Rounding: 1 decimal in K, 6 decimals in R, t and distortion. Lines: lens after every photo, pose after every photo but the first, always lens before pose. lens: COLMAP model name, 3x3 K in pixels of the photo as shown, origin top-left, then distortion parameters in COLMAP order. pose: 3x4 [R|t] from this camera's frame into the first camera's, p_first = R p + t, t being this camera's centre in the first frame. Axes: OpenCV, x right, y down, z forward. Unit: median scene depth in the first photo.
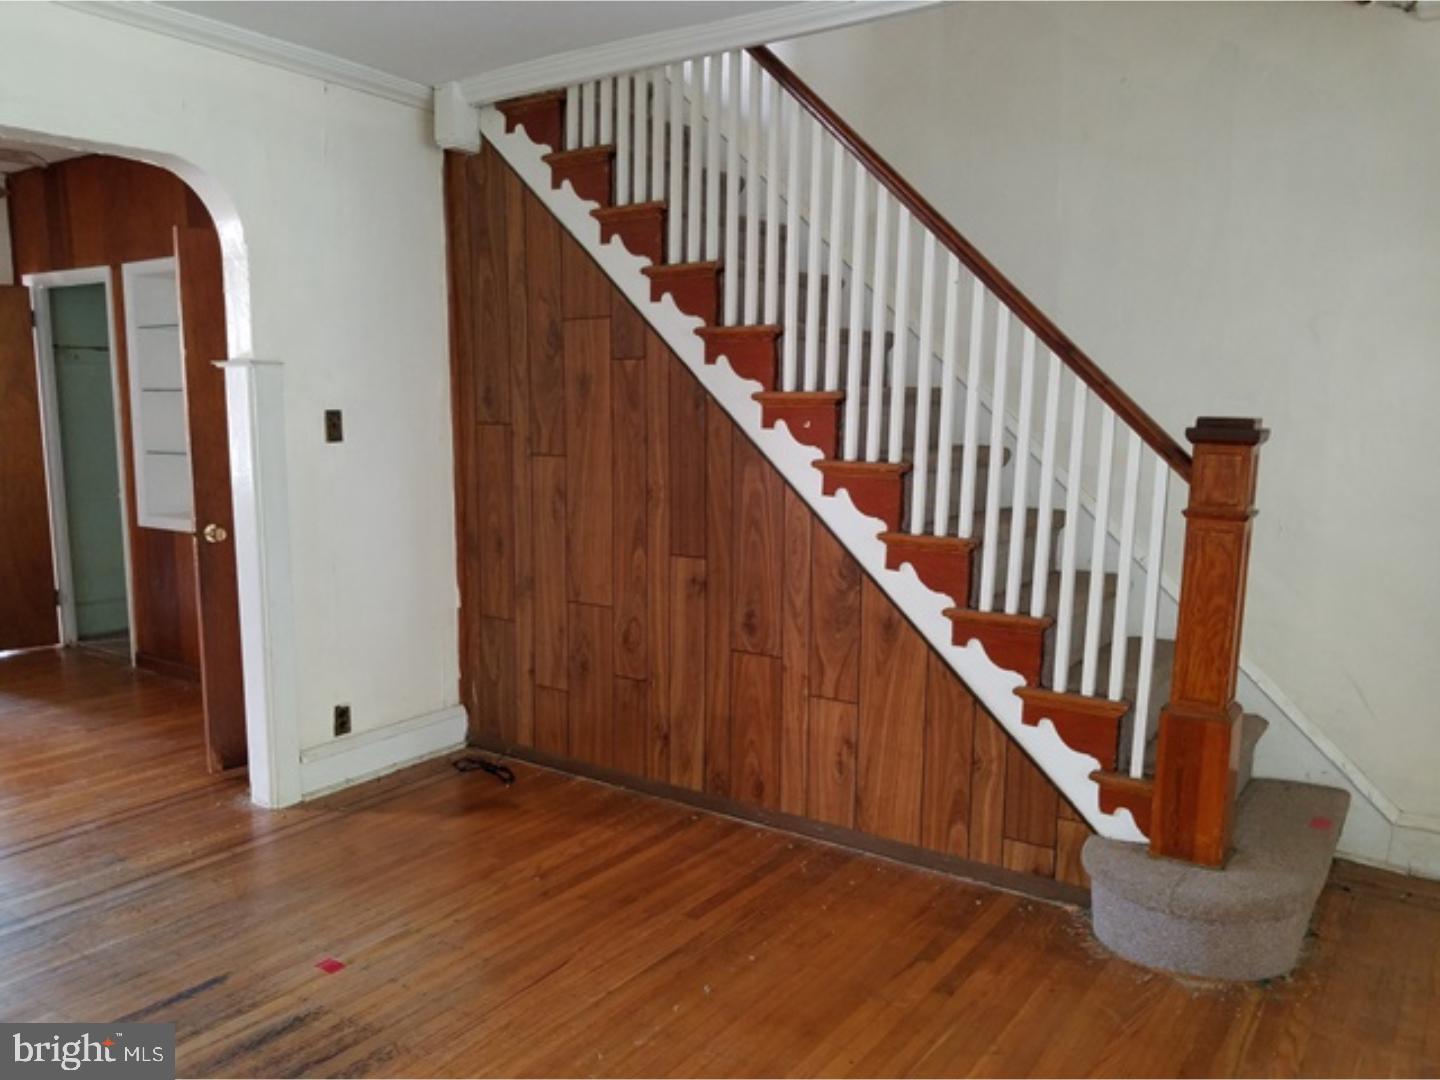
lens RADIAL K [[1125.1, 0, 720.0], [0, 1125.1, 540.0], [0, 0, 1]] dist [0.000117, -0.001184]
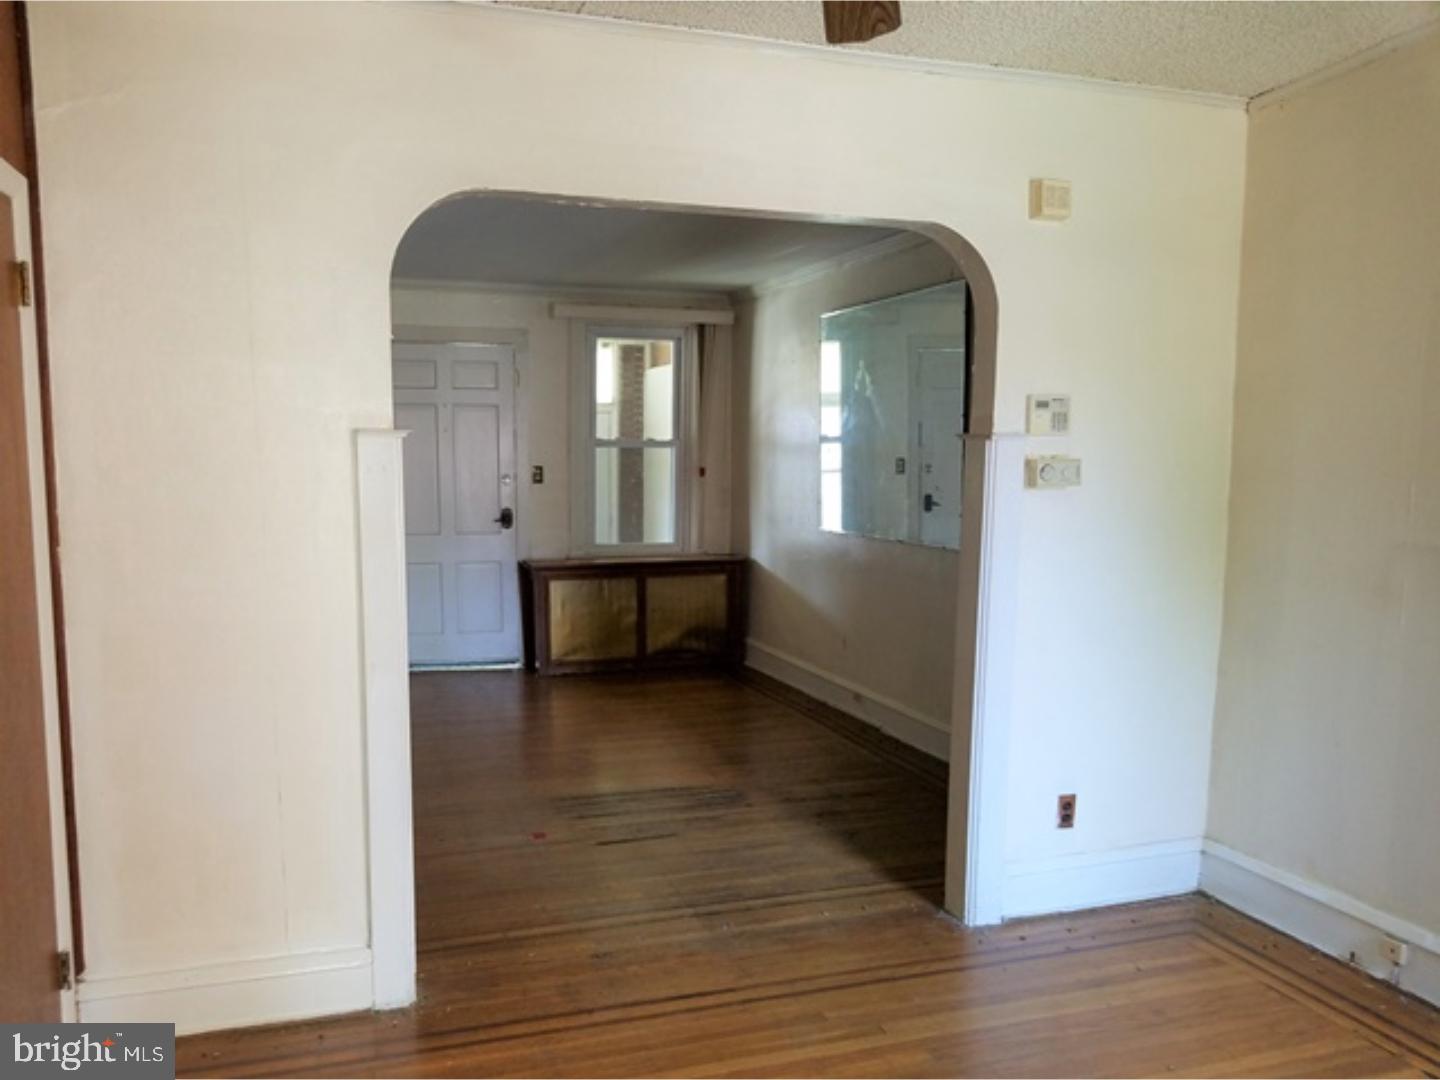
lens RADIAL K [[1170.1, 0, 720.0], [0, 1170.1, 540.0], [0, 0, 1]] dist [-0.032939, 0.002424]
pose [[-0.810335, -0.053159, 0.583551, -1.374530], [0.069423, 0.980153, 0.185690, -0.273670], [-0.581840, 0.190983, -0.790562, 1.933711]]
